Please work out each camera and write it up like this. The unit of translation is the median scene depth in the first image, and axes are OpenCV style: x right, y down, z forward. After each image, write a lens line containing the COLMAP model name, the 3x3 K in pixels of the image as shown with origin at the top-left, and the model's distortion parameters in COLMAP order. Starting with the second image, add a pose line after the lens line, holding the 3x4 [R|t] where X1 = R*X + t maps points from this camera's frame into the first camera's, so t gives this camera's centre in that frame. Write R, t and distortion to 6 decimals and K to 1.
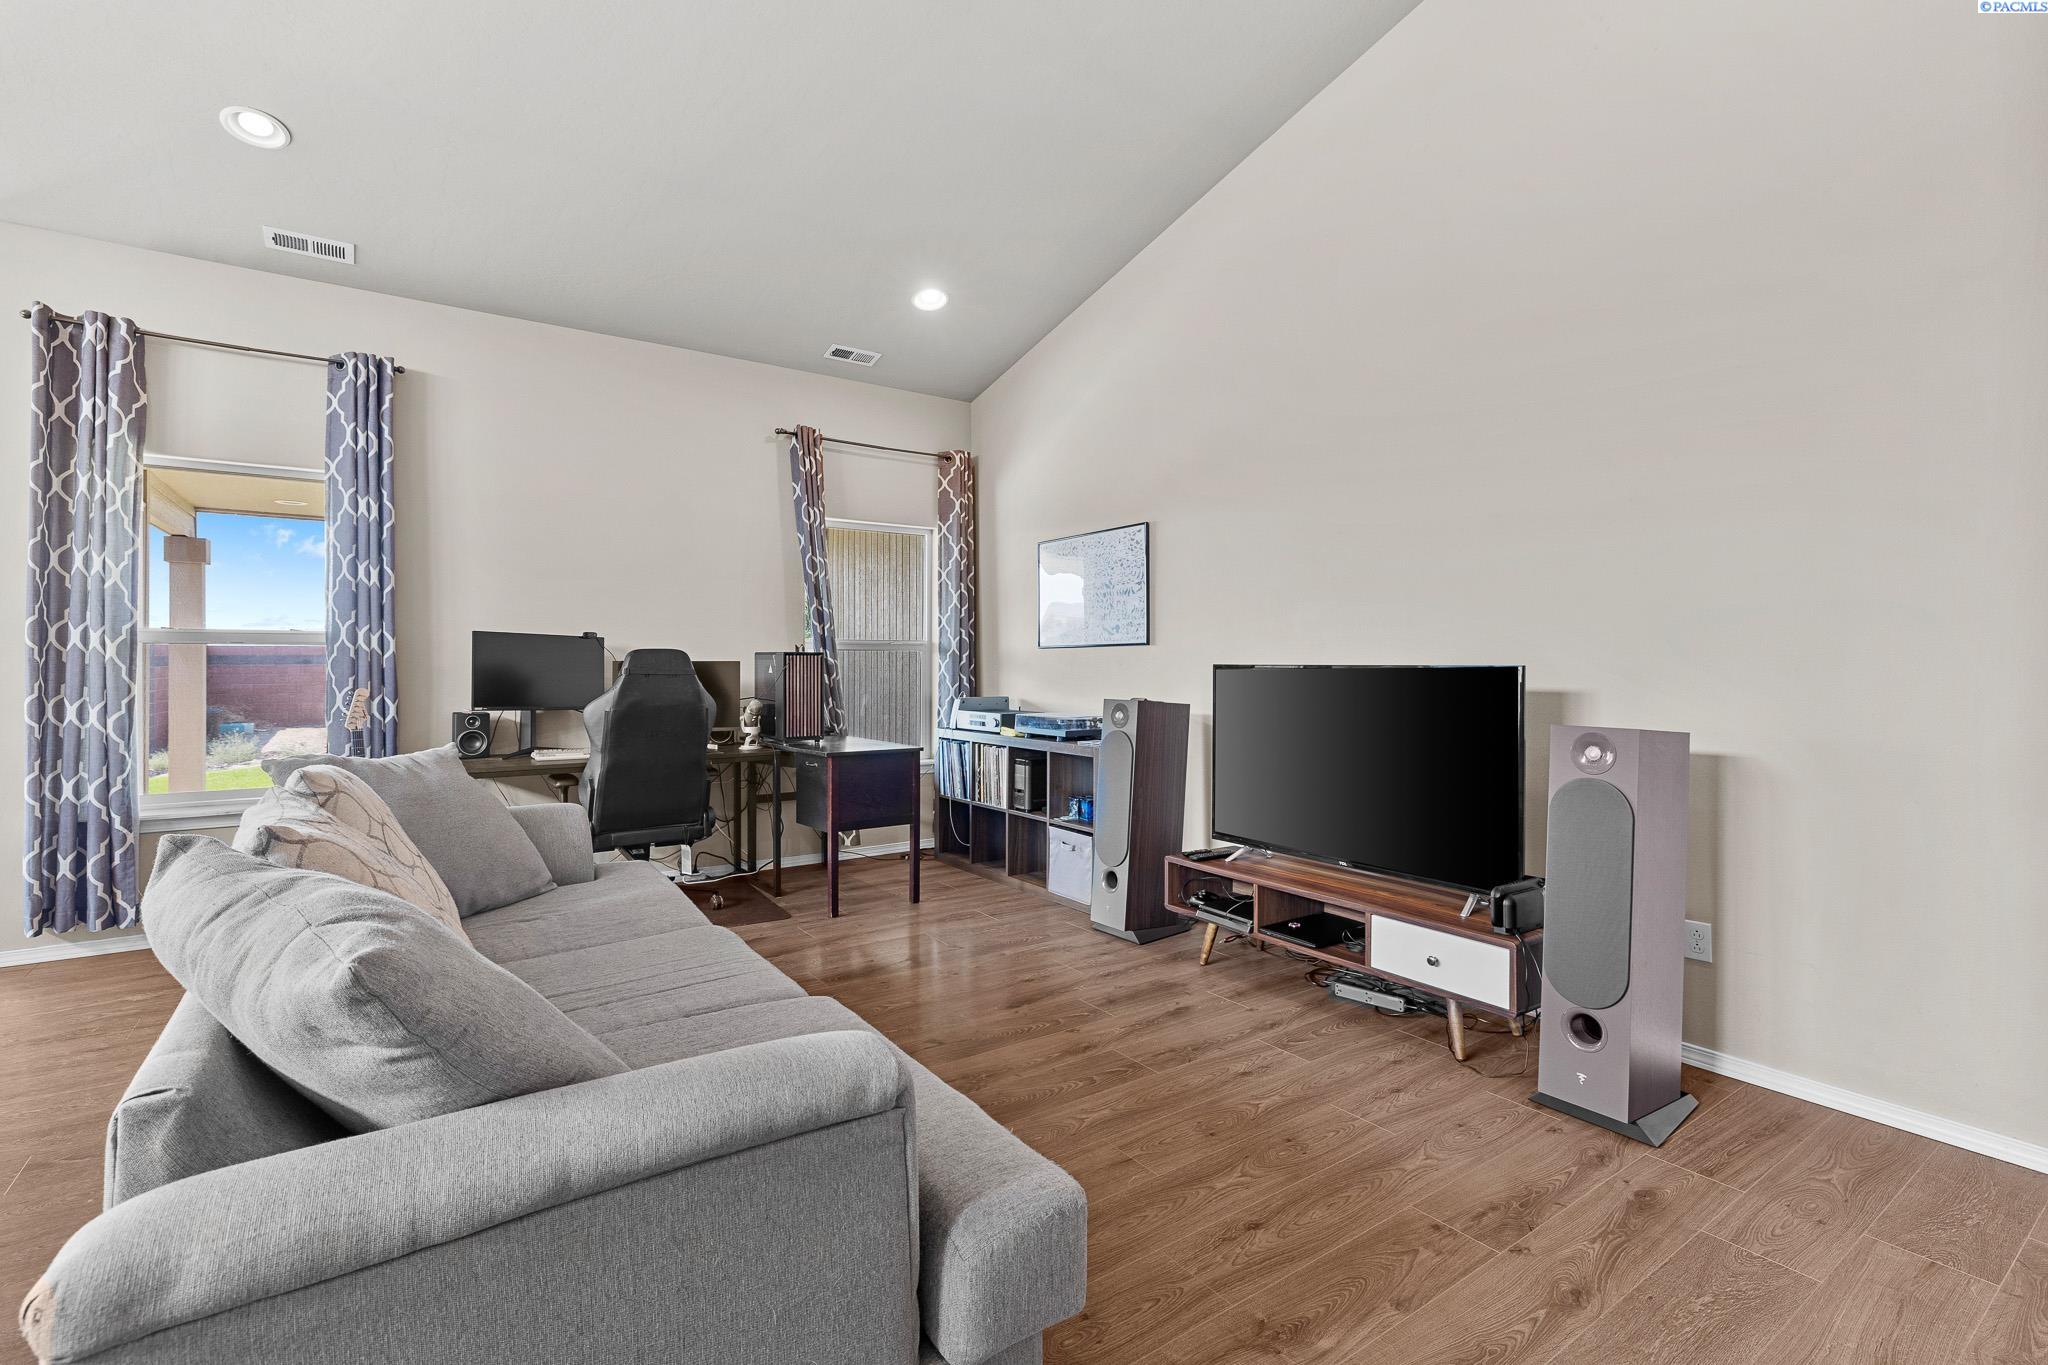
lens RADIAL K [[910.2, 0, 1019.1], [0, 910.2, 661.9], [0, 0, 1]] dist [-0.004840, -0.000263]
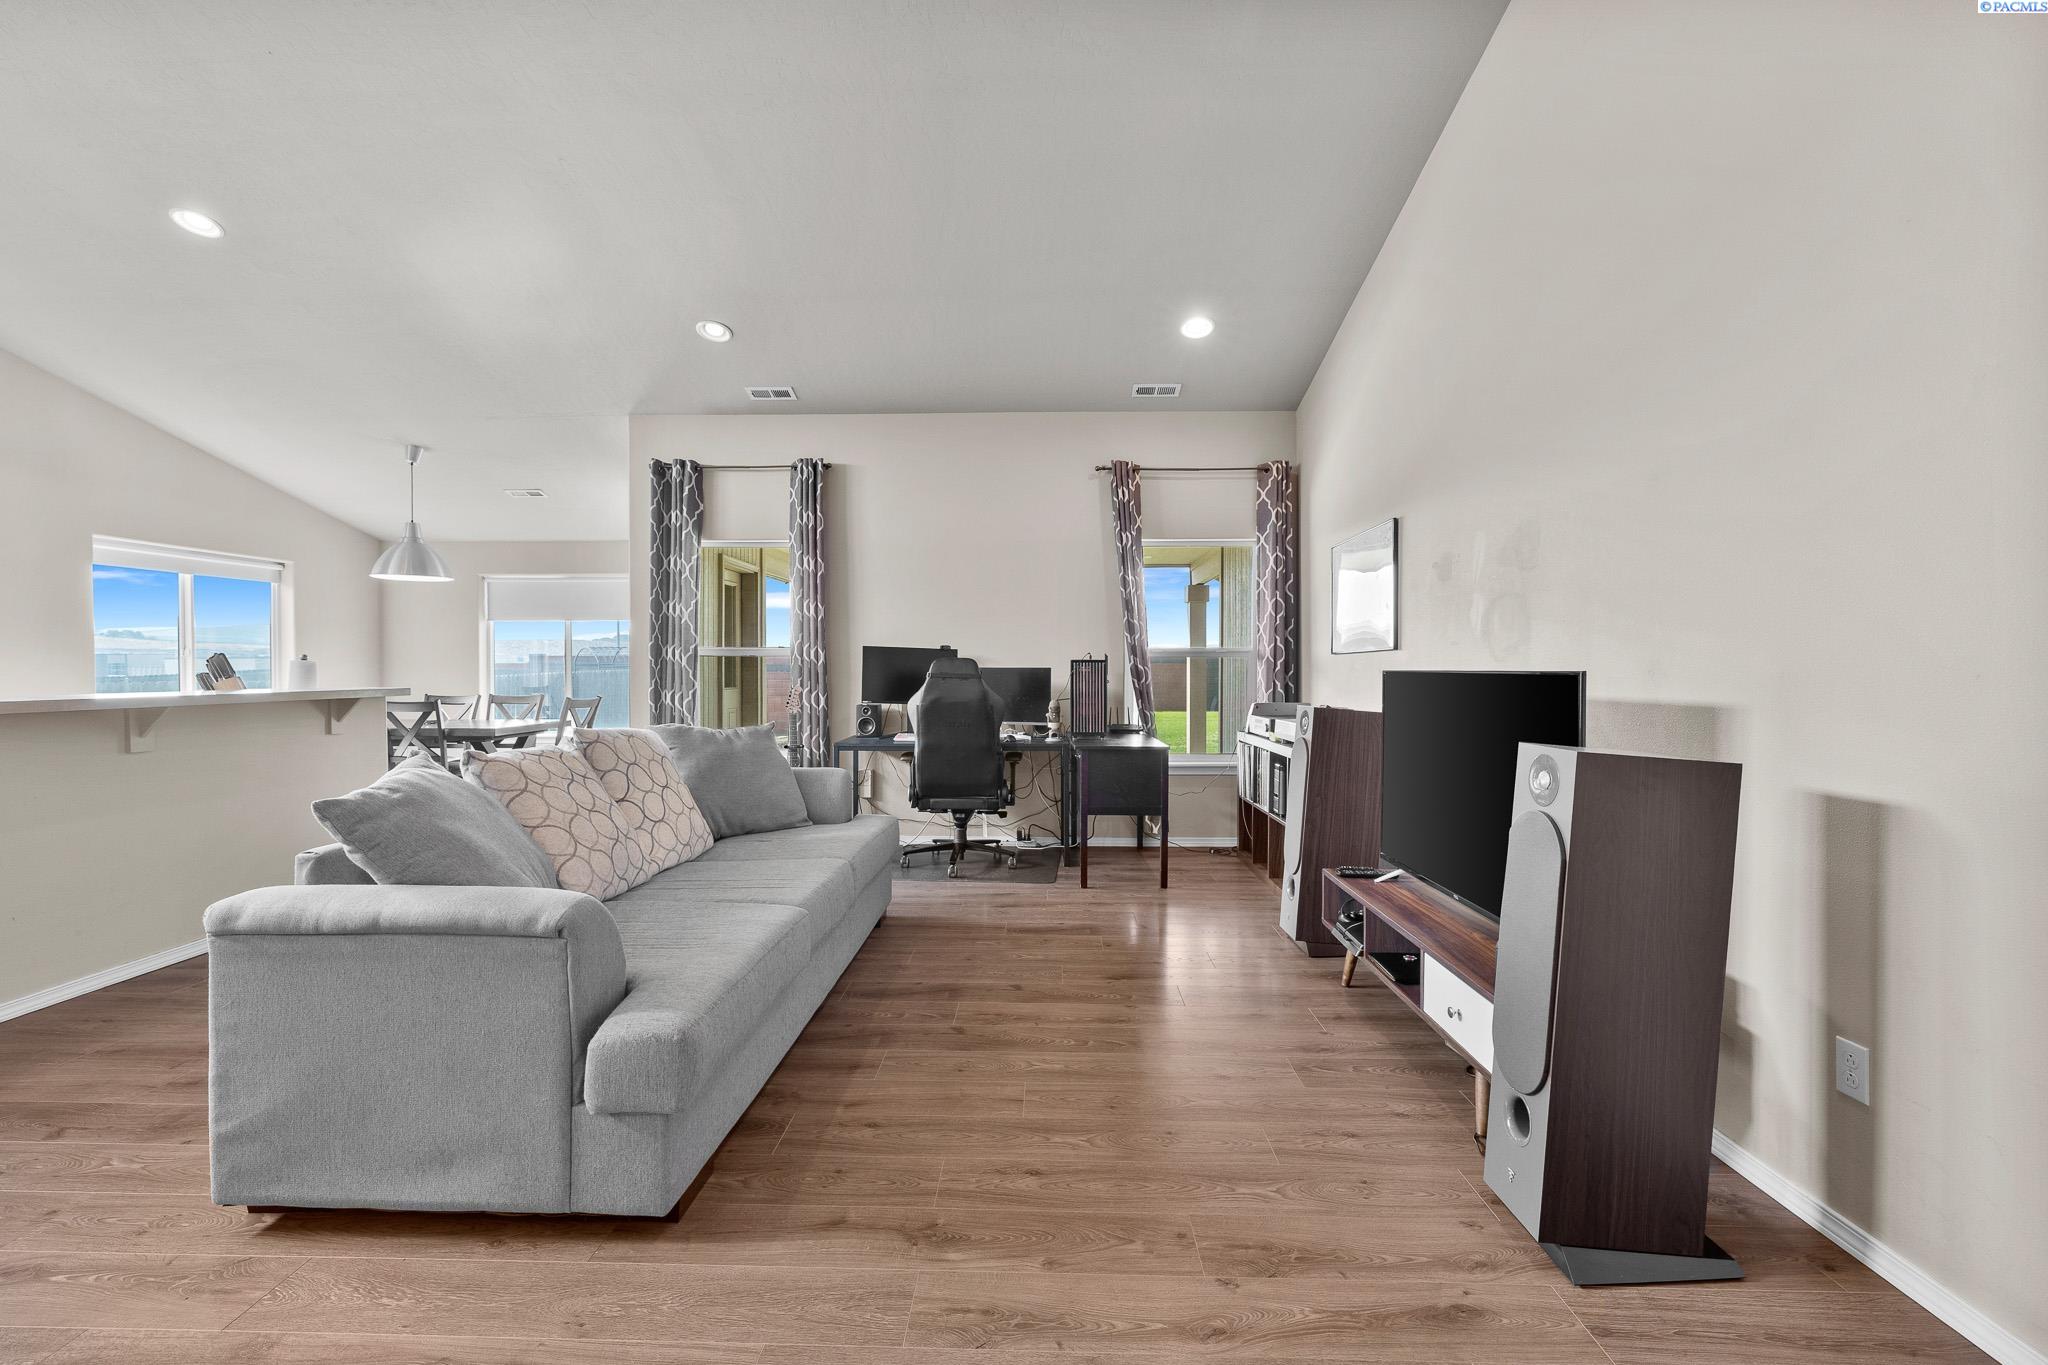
lens RADIAL K [[872.4, 0, 1028.8], [0, 872.4, 680.4], [0, 0, 1]] dist [-0.000242, 0.000057]
pose [[0.809515, 0.007669, -0.587049, 0.407105], [-0.000370, 0.999921, 0.012553, 0.001967], [0.587099, -0.009945, 0.809454, 0.063307]]
